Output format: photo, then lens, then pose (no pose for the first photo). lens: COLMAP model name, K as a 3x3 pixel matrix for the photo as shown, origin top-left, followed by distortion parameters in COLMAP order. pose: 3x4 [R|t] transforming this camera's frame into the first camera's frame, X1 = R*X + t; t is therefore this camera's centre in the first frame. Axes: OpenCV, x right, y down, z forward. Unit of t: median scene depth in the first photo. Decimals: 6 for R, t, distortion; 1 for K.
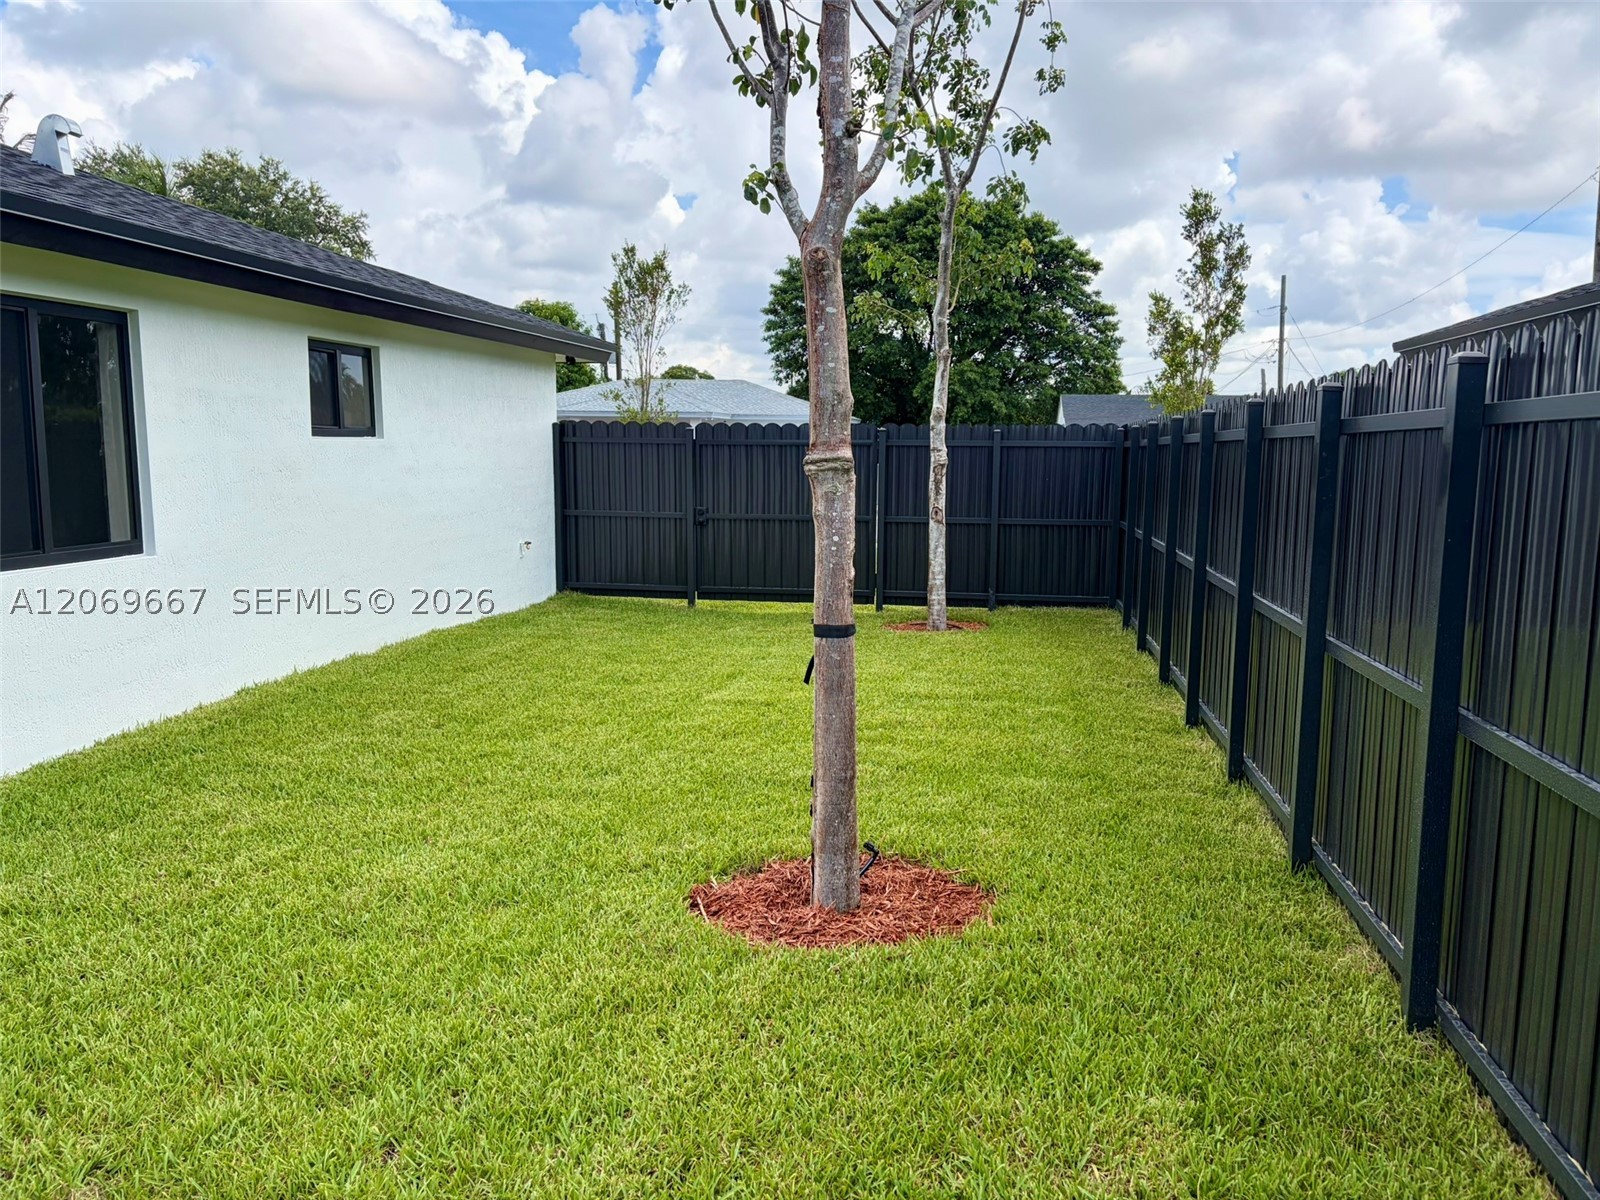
lens RADIAL K [[1216.0, 0, 800.0], [0, 1216.0, 600.0], [0, 0, 1]] dist [0.059943, -0.068060]
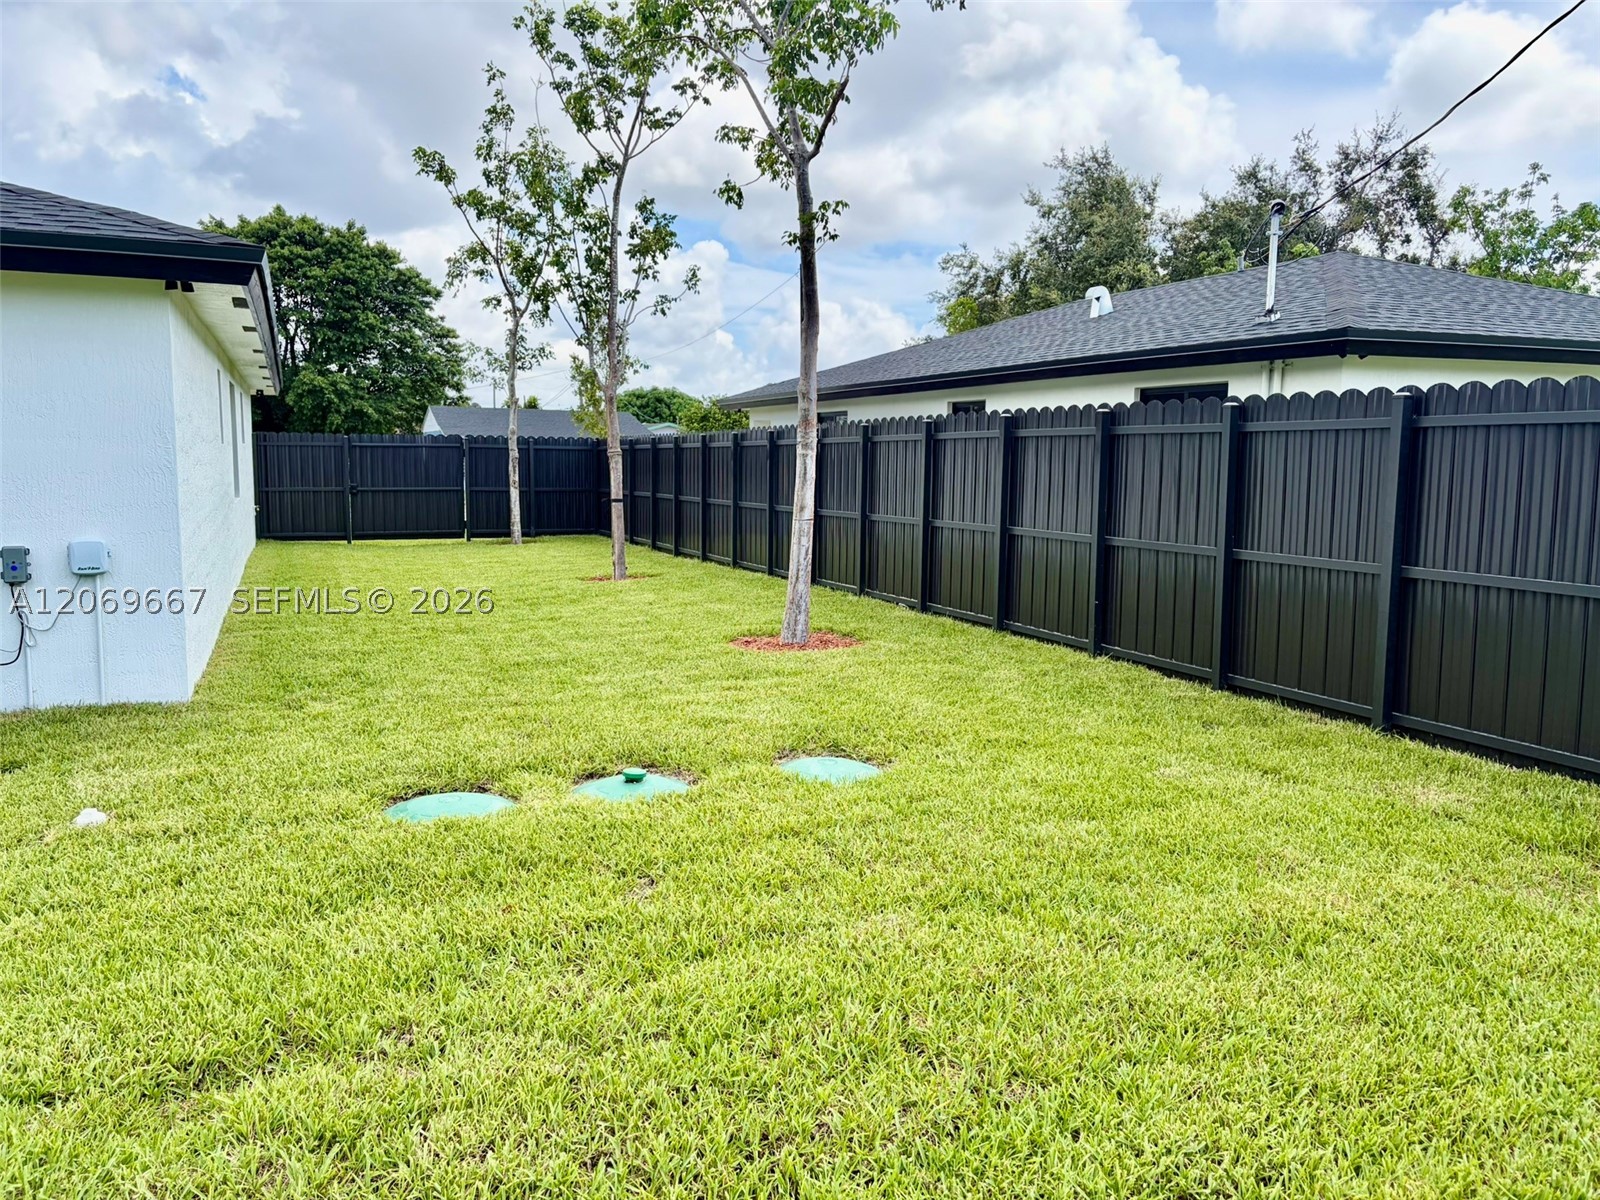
lens RADIAL K [[1216.0, 0, 800.0], [0, 1216.0, 600.0], [0, 0, 1]] dist [0.059943, -0.068060]
pose [[0.848088, -0.059902, 0.526459, -0.094434], [0.062268, 0.997972, 0.013243, 0.020233], [-0.526185, 0.021551, 0.850097, -0.153313]]
